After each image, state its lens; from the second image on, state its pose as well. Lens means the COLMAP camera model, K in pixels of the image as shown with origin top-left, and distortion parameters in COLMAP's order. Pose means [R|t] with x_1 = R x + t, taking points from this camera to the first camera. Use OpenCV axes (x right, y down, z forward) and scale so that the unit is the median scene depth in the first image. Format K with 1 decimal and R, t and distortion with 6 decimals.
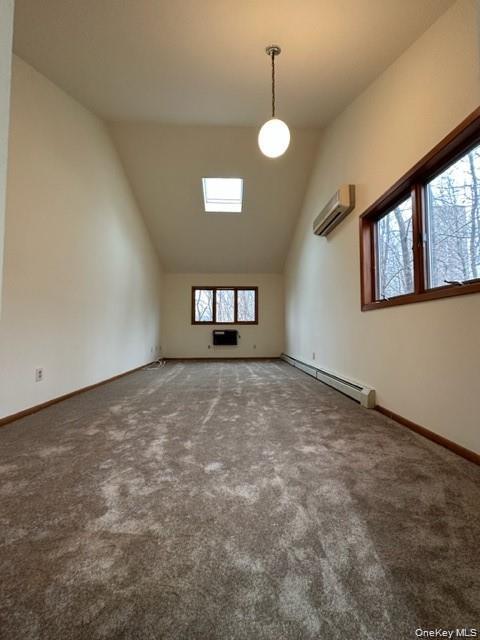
lens RADIAL K [[254.0, 0, 240.0], [0, 254.0, 319.8], [0, 0, 1]] dist [0.001800, -0.000072]
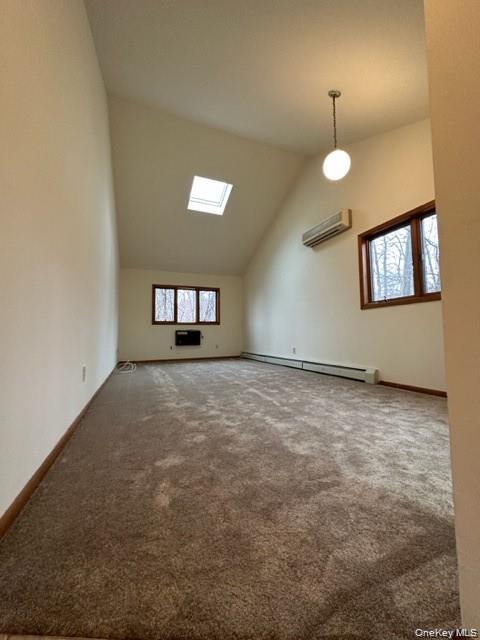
lens RADIAL K [[254.0, 0, 239.7], [0, 254.0, 320.6], [0, 0, 1]] dist [0.001800, -0.000072]
pose [[0.942204, 0.006640, 0.334975, -0.212402], [-0.002742, 0.999923, -0.012110, 0.015356], [-0.335030, 0.010492, 0.942149, 0.002174]]
